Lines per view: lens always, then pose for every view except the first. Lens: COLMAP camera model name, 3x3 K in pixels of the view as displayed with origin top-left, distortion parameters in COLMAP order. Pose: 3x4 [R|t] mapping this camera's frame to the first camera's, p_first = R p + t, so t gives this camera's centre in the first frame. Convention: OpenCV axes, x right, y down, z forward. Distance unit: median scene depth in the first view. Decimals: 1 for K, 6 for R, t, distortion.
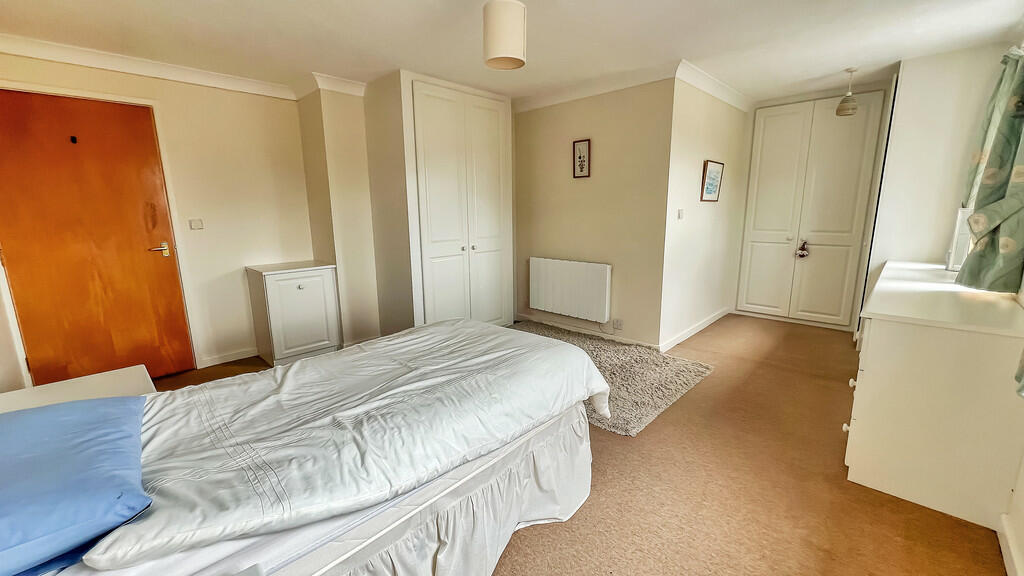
lens RADIAL K [[413.2, 0, 512.0], [0, 413.2, 288.0], [0, 0, 1]] dist [-0.000664, -0.000062]
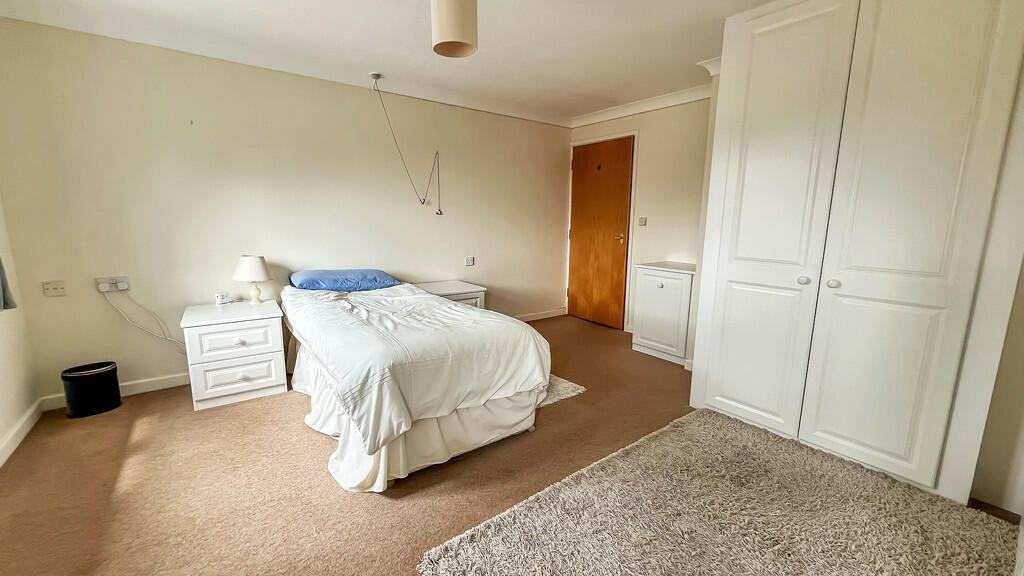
lens RADIAL K [[413.2, 0, 512.0], [0, 413.2, 288.0], [0, 0, 1]] dist [-0.000664, -0.000062]
pose [[-0.153307, 0.178472, -0.971928, 0.650119], [-0.199219, 0.957778, 0.207298, -0.162146], [0.967889, 0.225407, -0.111280, 0.905107]]
